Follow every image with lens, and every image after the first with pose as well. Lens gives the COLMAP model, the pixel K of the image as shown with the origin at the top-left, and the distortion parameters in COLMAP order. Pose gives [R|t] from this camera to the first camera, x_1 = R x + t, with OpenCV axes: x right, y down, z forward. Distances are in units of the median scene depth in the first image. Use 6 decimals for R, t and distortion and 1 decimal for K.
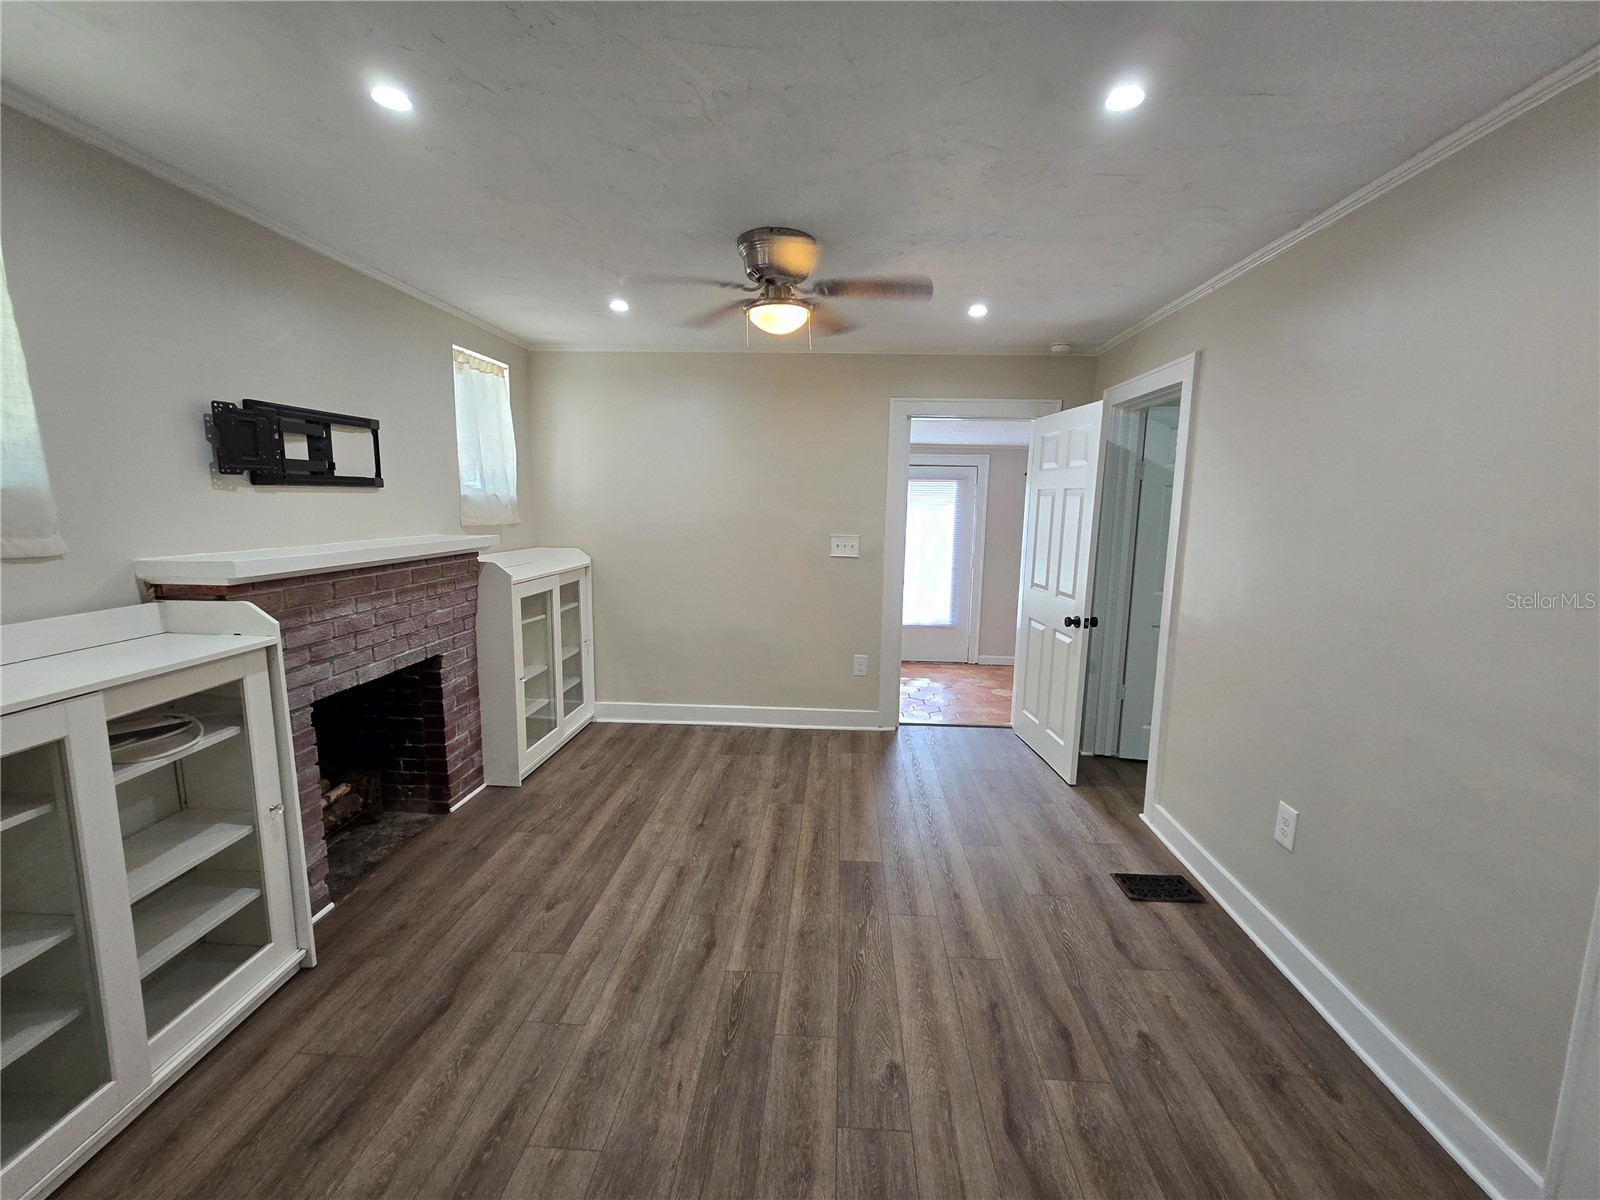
lens RADIAL K [[673.6, 0, 808.7], [0, 673.6, 599.2], [0, 0, 1]] dist [0.008567, 0.000010]
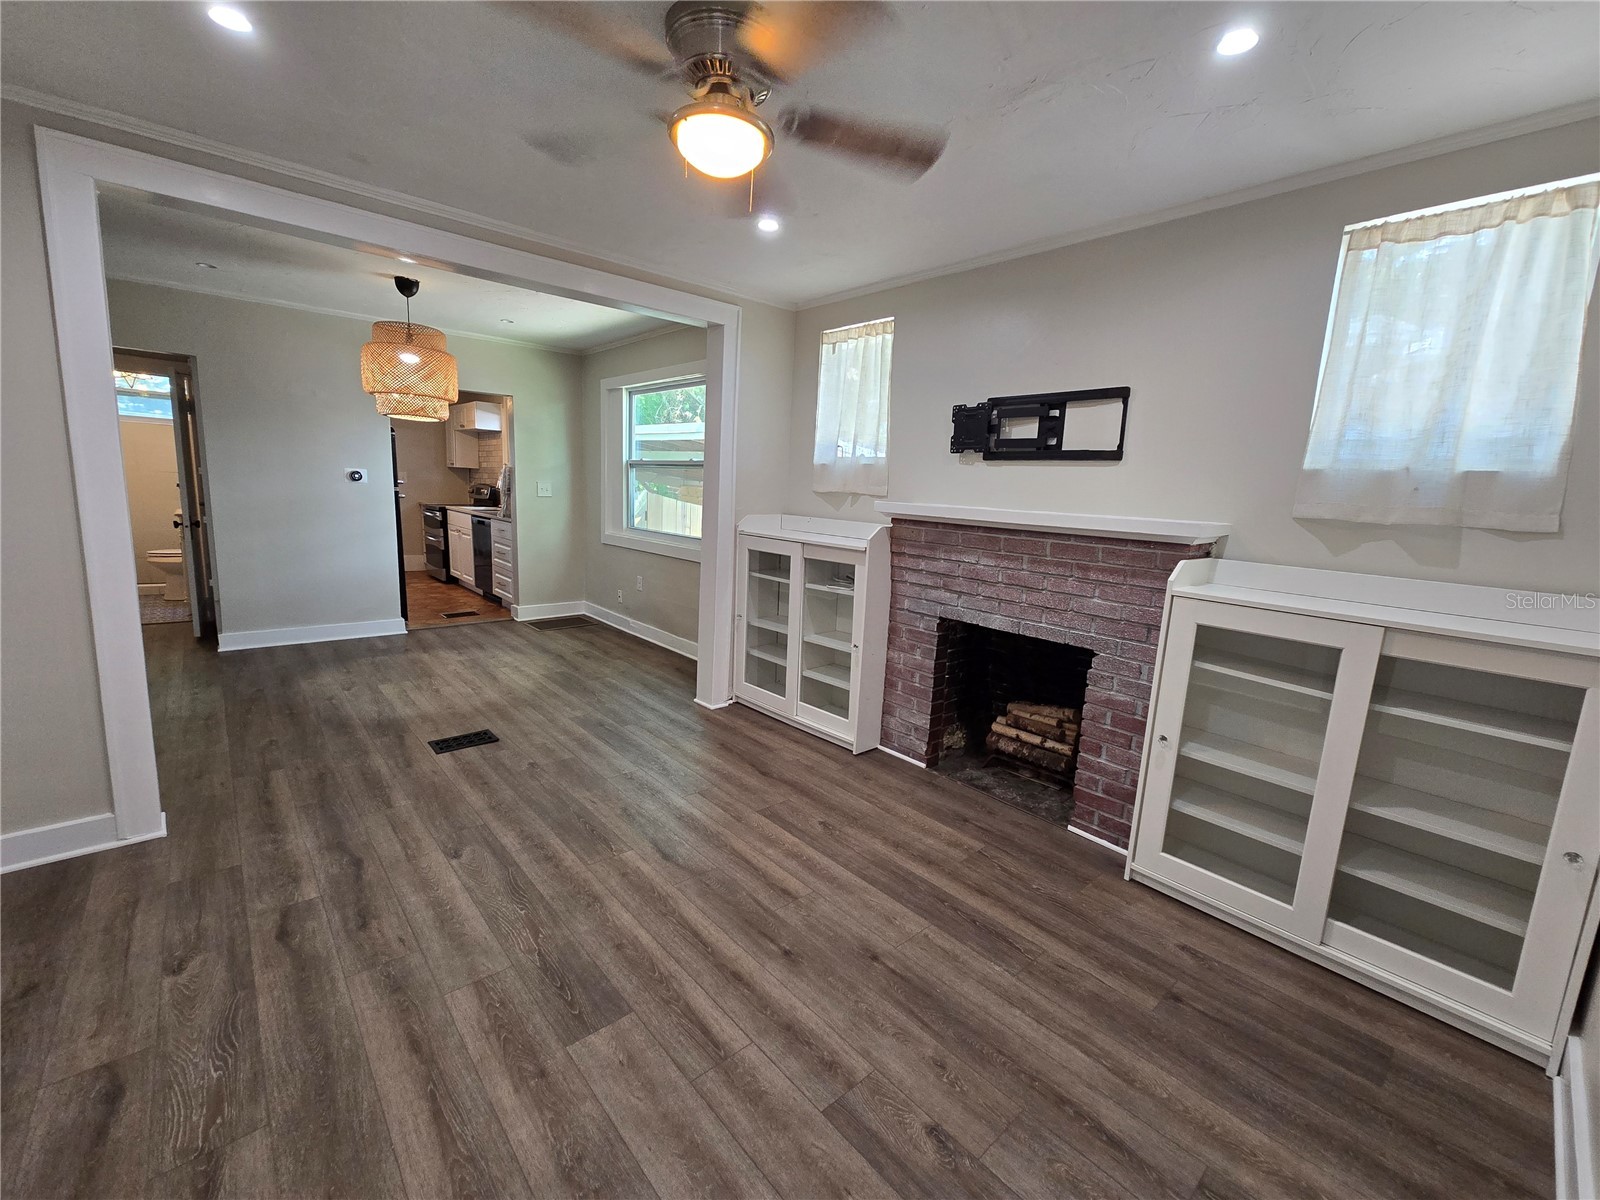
lens RADIAL K [[673.6, 0, 808.7], [0, 673.6, 599.2], [0, 0, 1]] dist [0.008567, 0.000010]
pose [[-0.708722, 0.067886, -0.702214, 0.374672], [-0.161360, 0.953376, 0.255023, -0.169632], [0.686786, 0.294050, -0.664725, 1.551866]]
